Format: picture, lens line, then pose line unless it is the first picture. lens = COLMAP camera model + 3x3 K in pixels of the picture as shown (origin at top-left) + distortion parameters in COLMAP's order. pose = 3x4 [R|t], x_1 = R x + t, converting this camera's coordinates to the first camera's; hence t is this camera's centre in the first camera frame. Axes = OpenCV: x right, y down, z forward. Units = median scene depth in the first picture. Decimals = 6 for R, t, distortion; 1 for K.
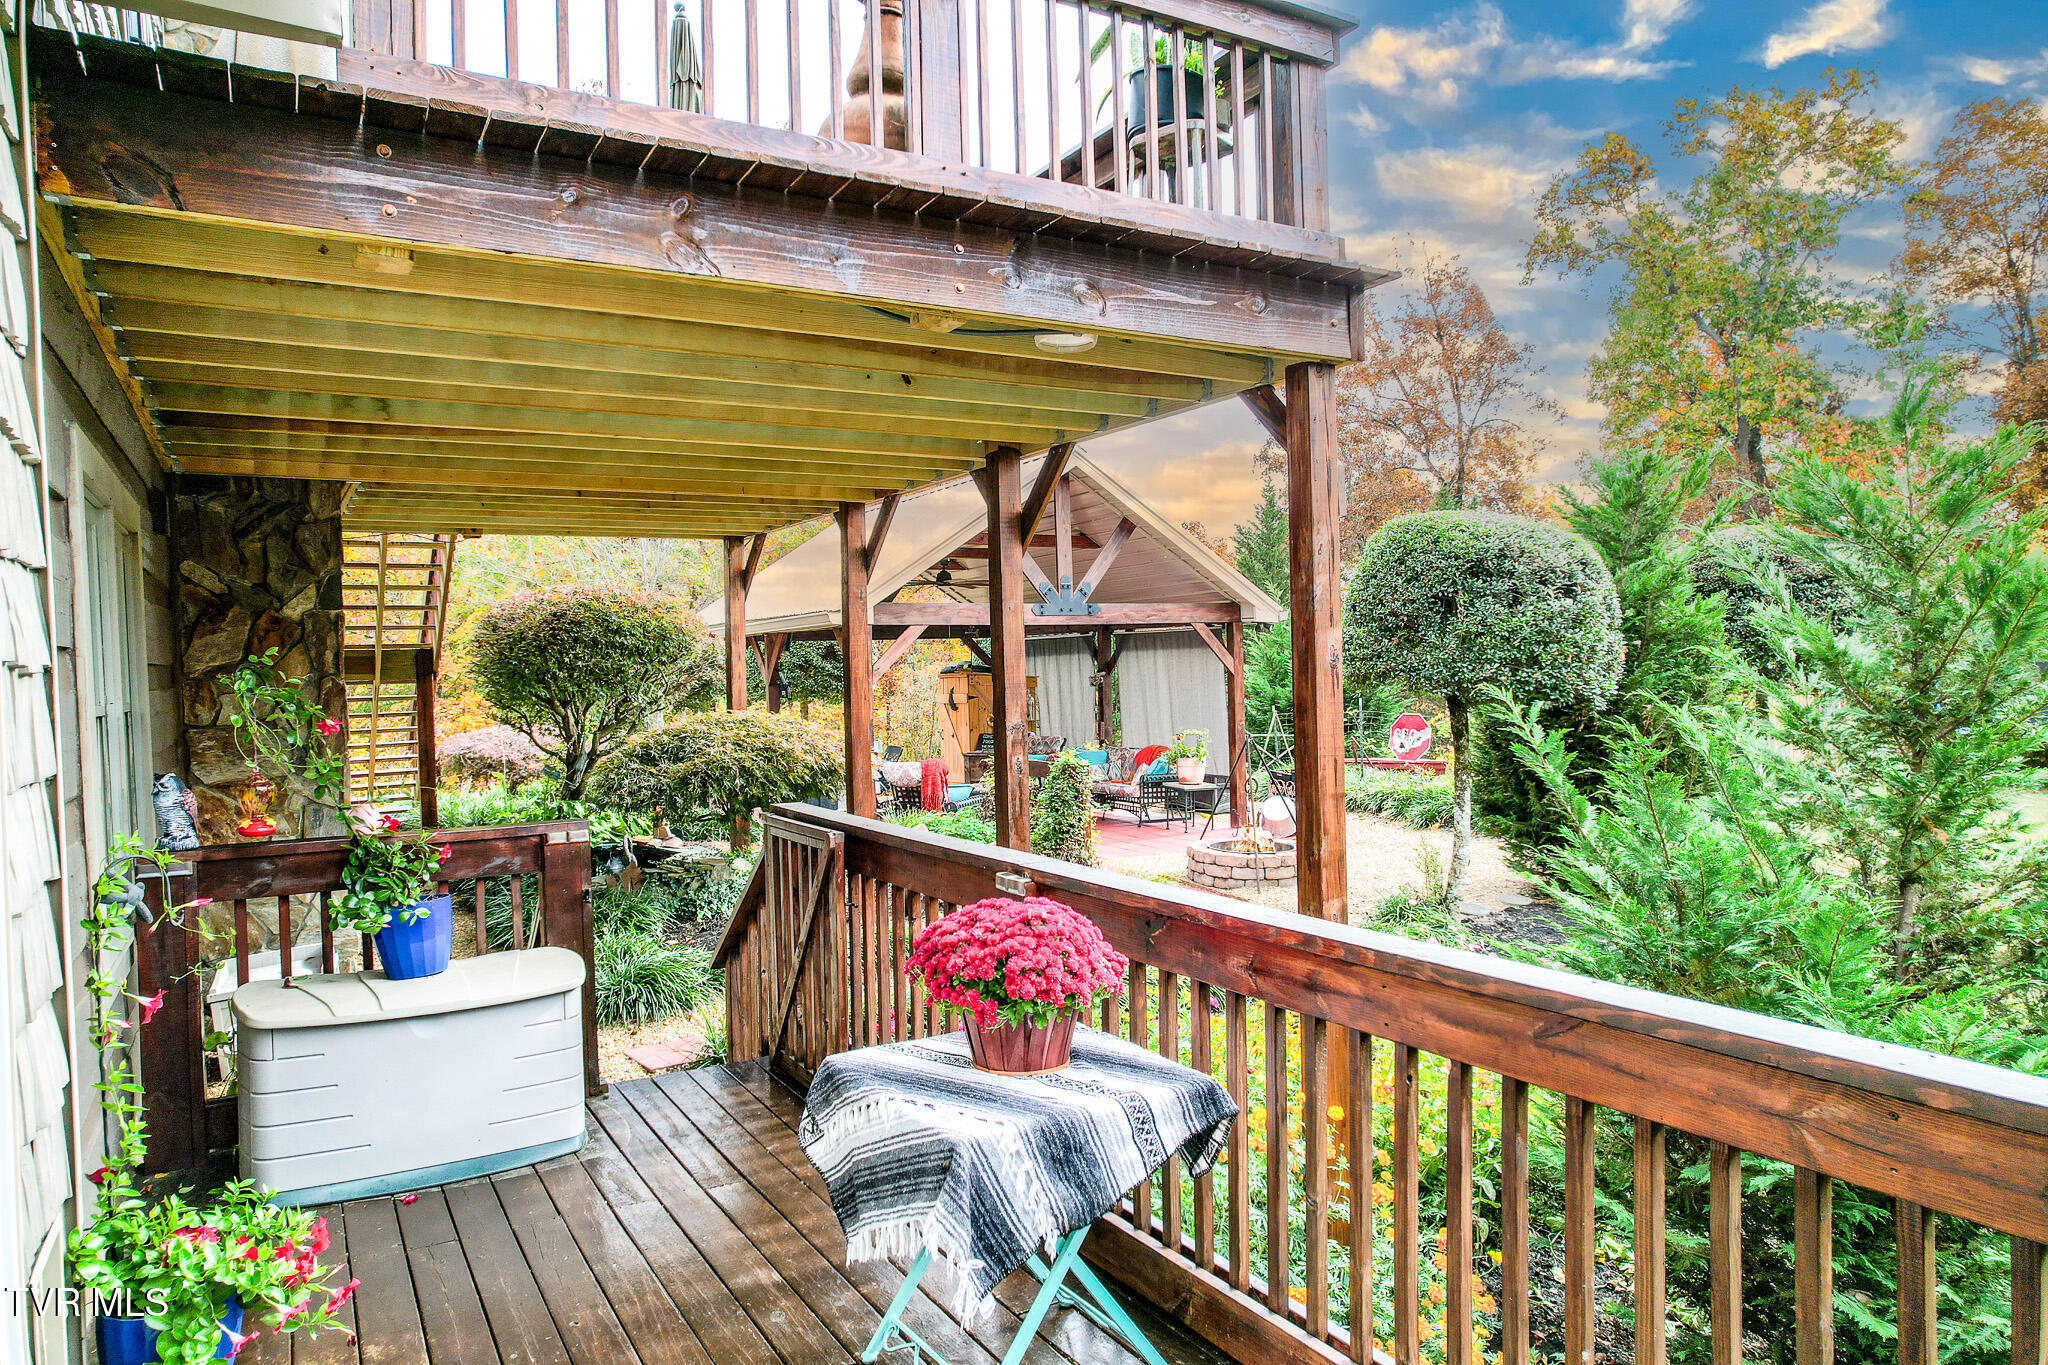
lens RADIAL K [[1303.0, 0, 1022.6], [0, 1303.0, 679.4], [0, 0, 1]] dist [-0.073732, 0.071762]
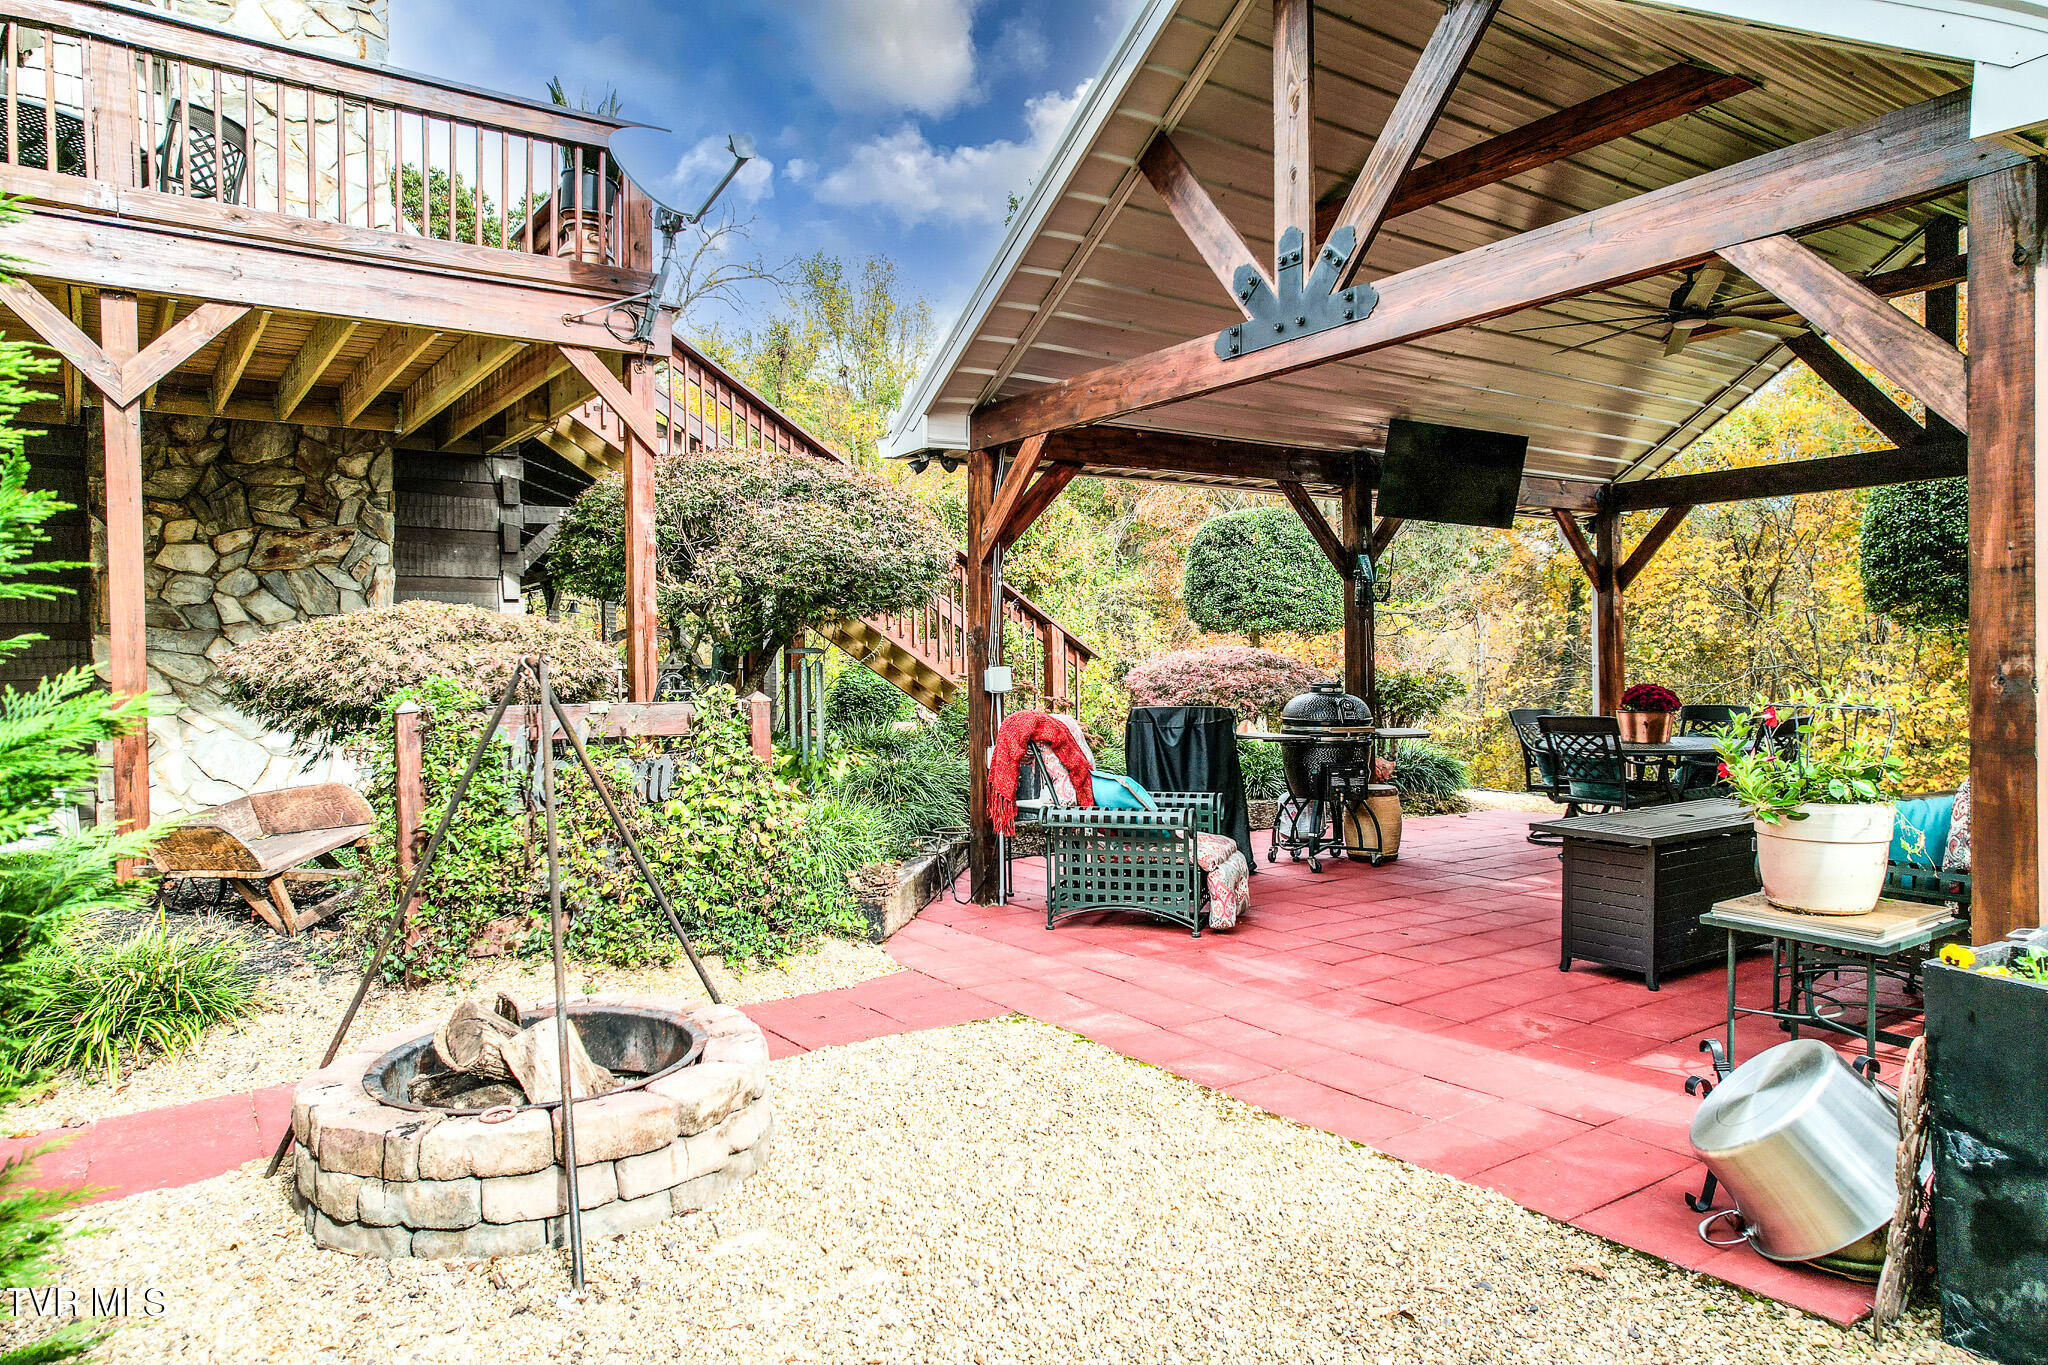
lens RADIAL K [[1303.0, 0, 1022.6], [0, 1303.0, 679.4], [0, 0, 1]] dist [-0.073732, 0.071762]
pose [[0.088660, 0.031500, -0.995564, 0.319514], [0.000808, 0.999497, 0.031696, 0.026906], [0.996062, -0.003615, 0.088590, 0.748886]]
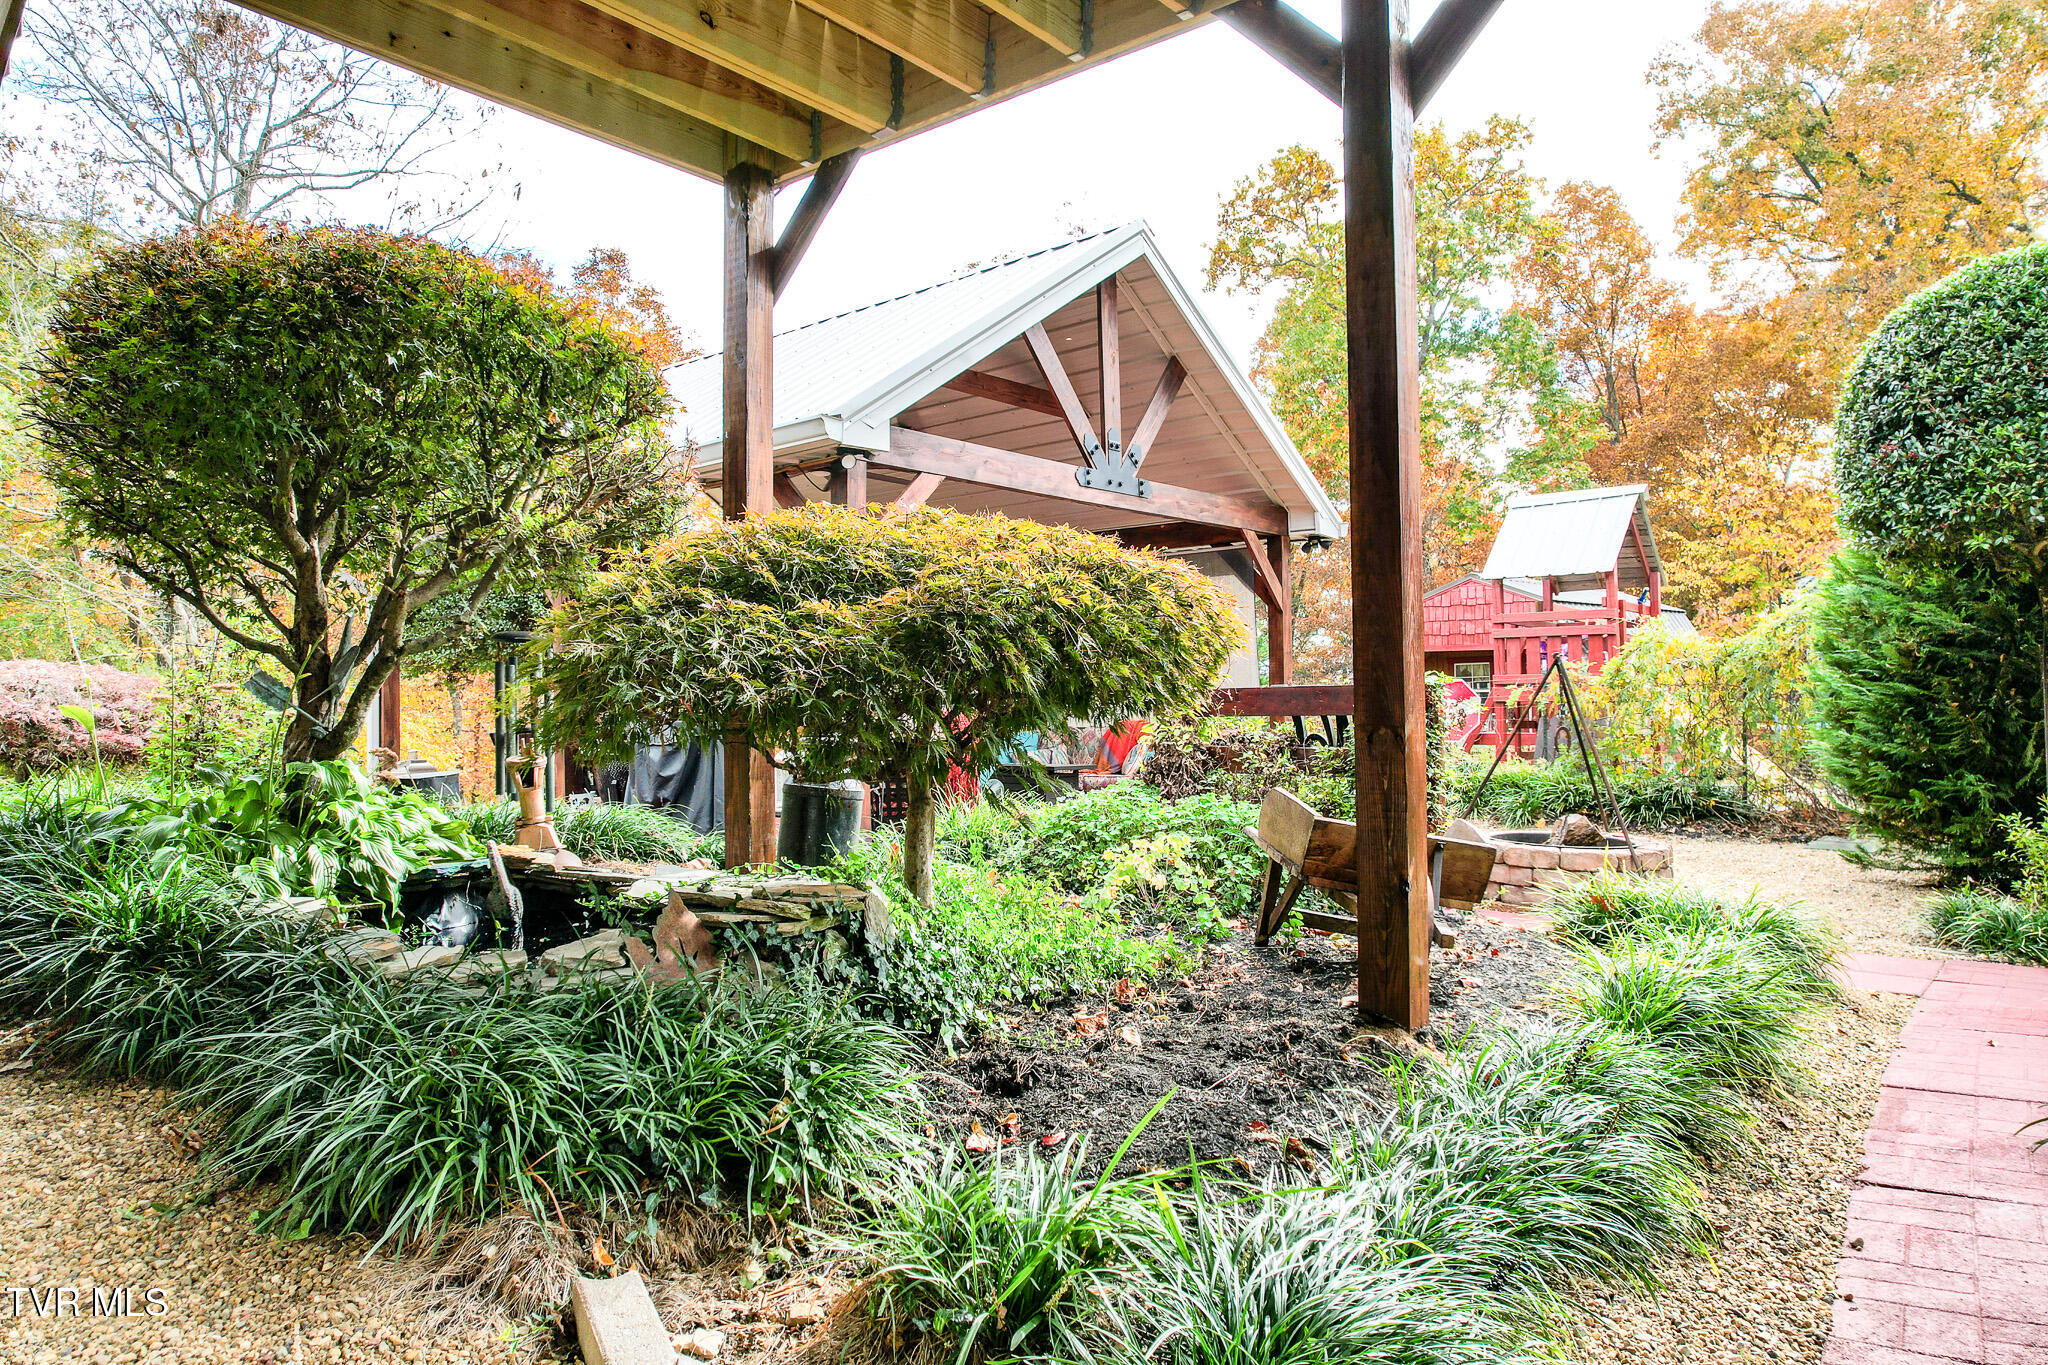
lens RADIAL K [[1299.0, 0, 1027.4], [0, 1299.0, 671.1], [0, 0, 1]] dist [-0.033092, -0.000944]
pose [[0.935543, 0.020453, 0.352621, -0.187934], [-0.005288, 0.999021, -0.043914, 0.054037], [-0.353174, 0.039219, 0.934735, 0.362948]]
